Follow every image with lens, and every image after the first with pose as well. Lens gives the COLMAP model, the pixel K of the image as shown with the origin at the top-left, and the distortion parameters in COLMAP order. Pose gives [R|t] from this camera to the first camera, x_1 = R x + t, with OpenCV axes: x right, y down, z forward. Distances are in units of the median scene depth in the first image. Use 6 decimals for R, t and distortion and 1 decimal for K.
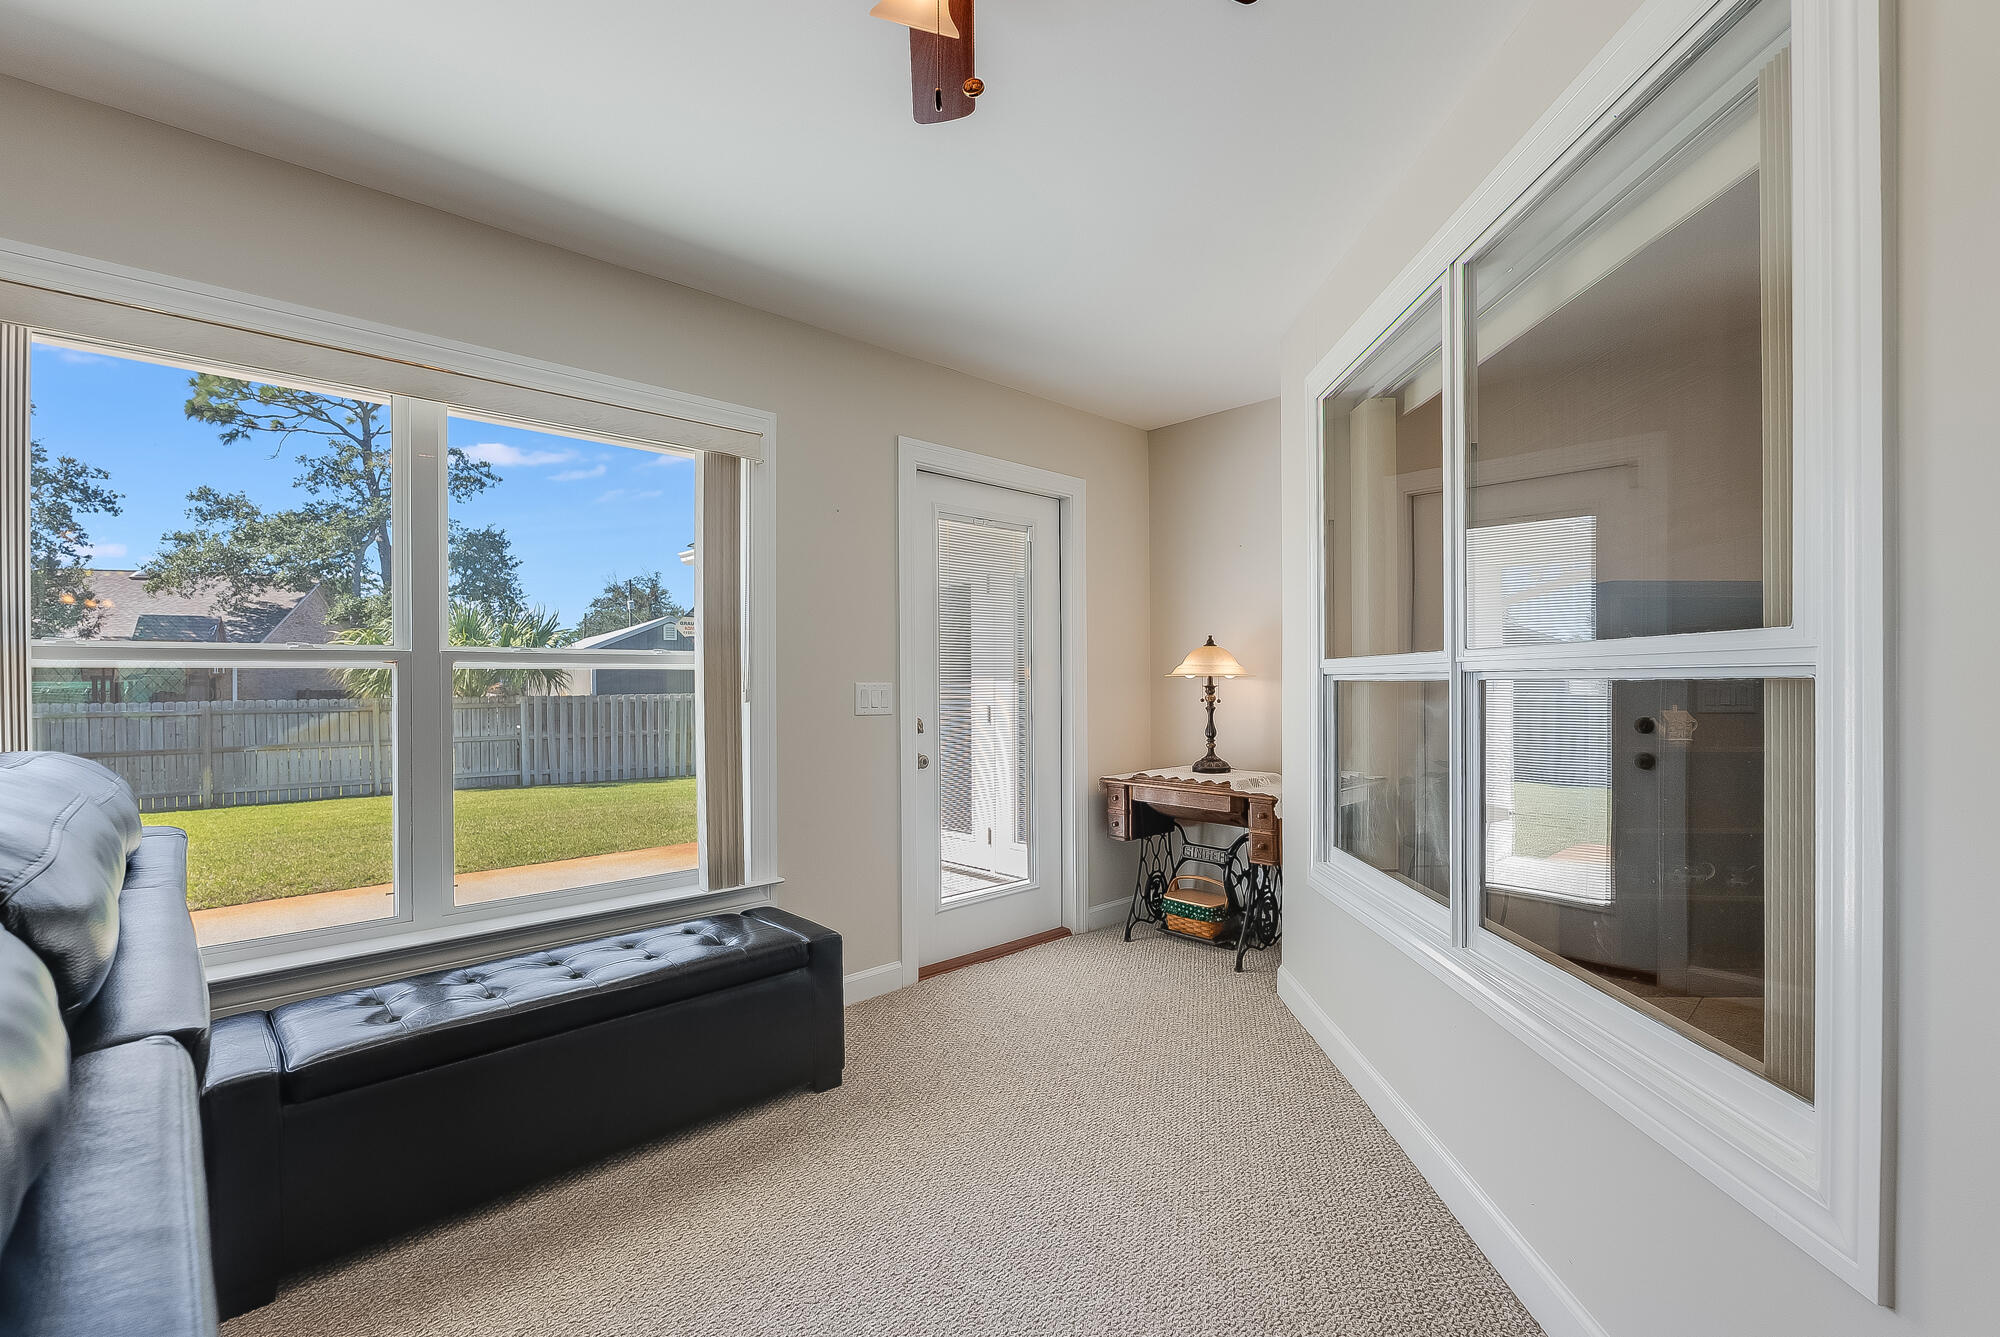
lens RADIAL K [[889.9, 0, 1008.6], [0, 889.9, 673.4], [0, 0, 1]] dist [-0.008242, 0.001379]
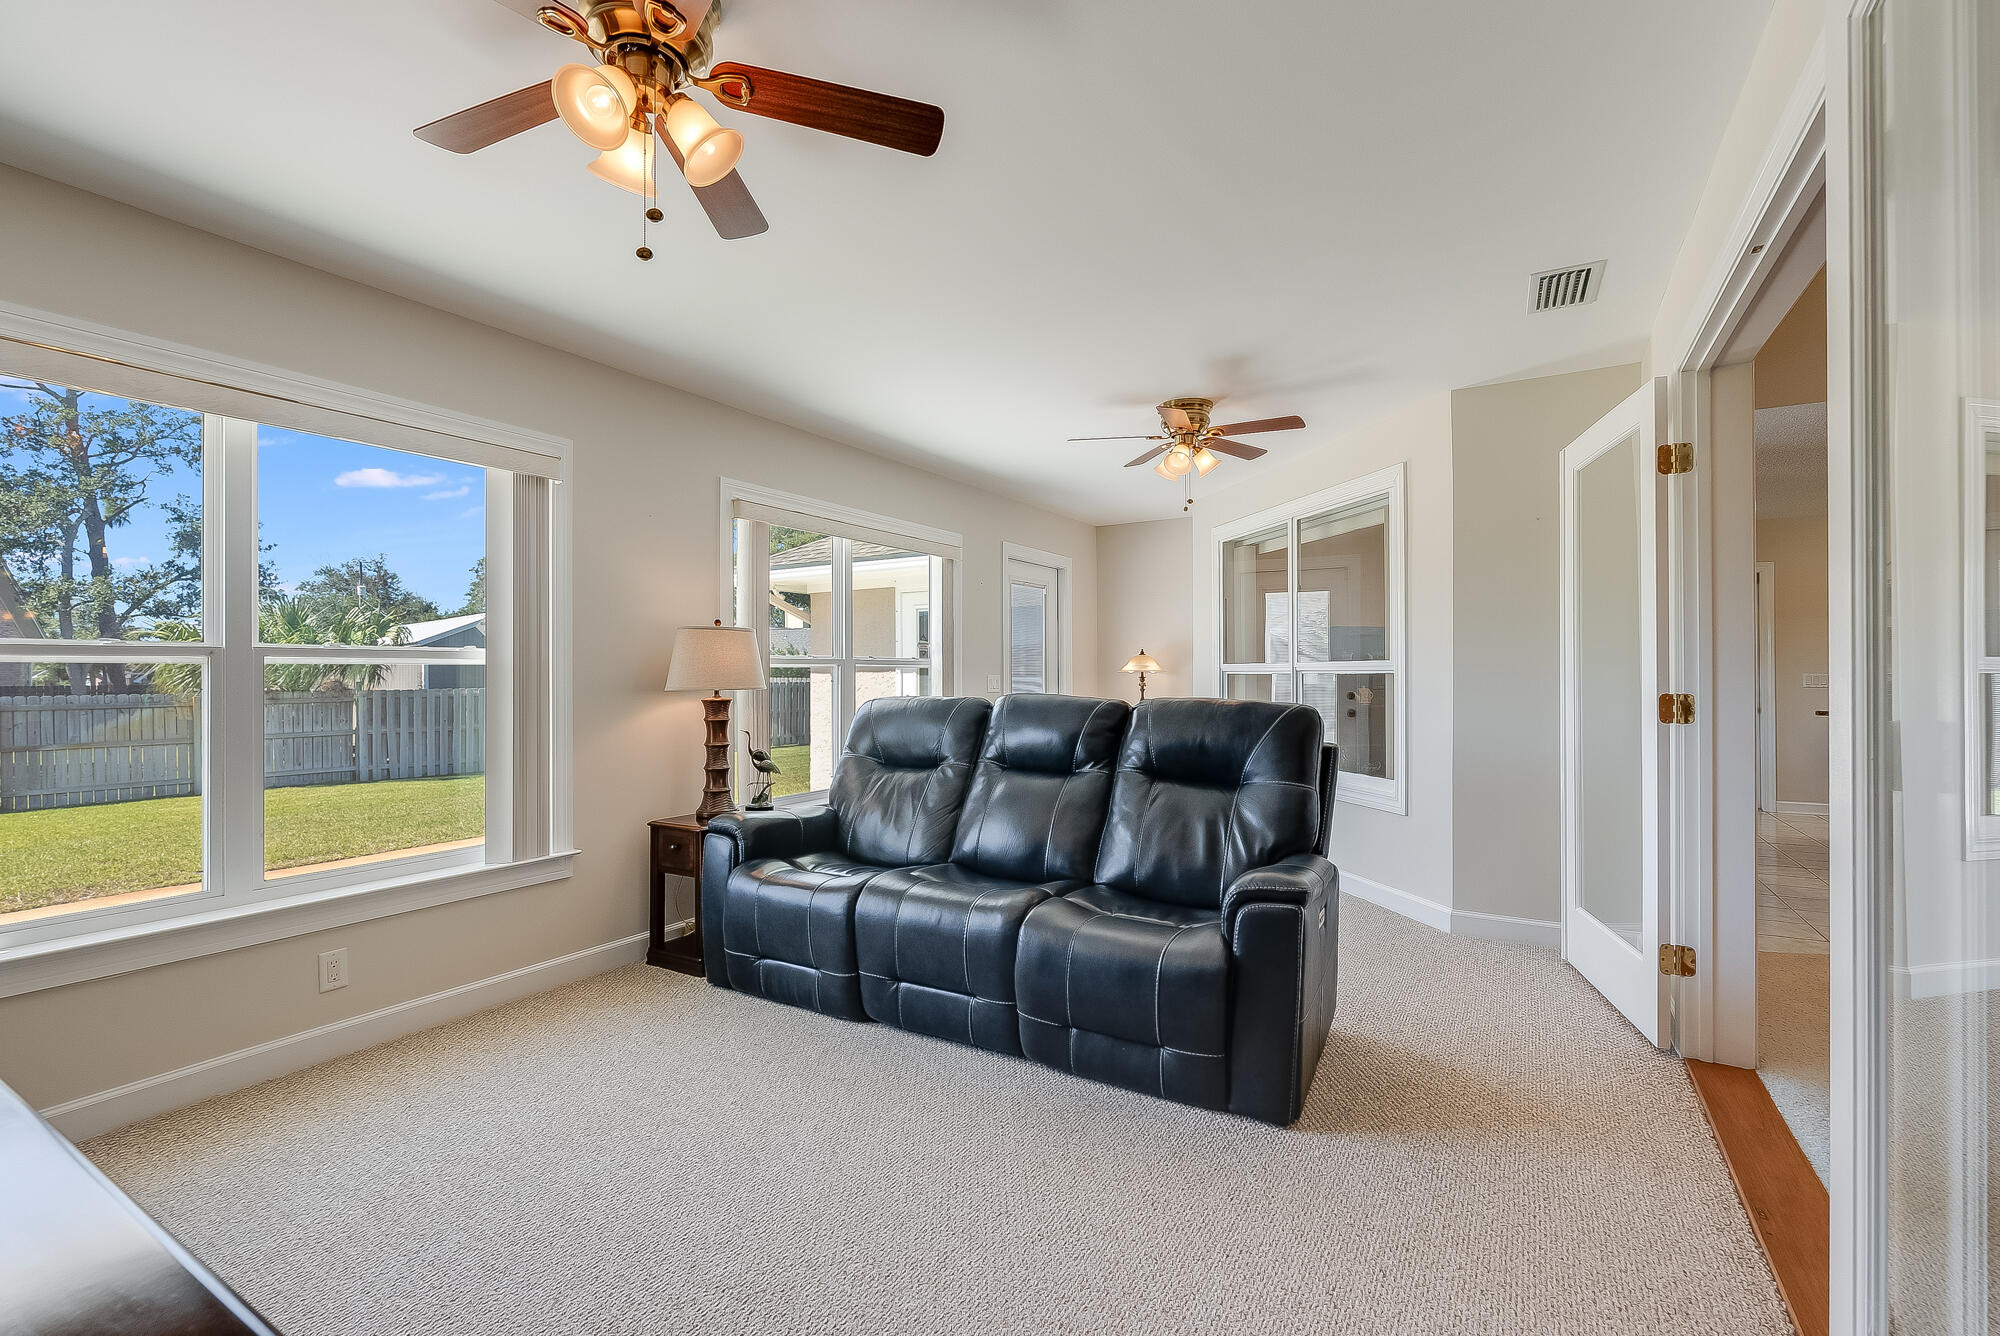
lens RADIAL K [[895.8, 0, 1013.9], [0, 895.8, 677.8], [0, 0, 1]] dist [-0.010438, 0.001264]
pose [[0.962536, -0.001357, 0.271151, -0.119063], [-0.001791, 0.999934, 0.011359, -0.001083], [-0.271149, -0.011419, 0.962470, -0.156374]]
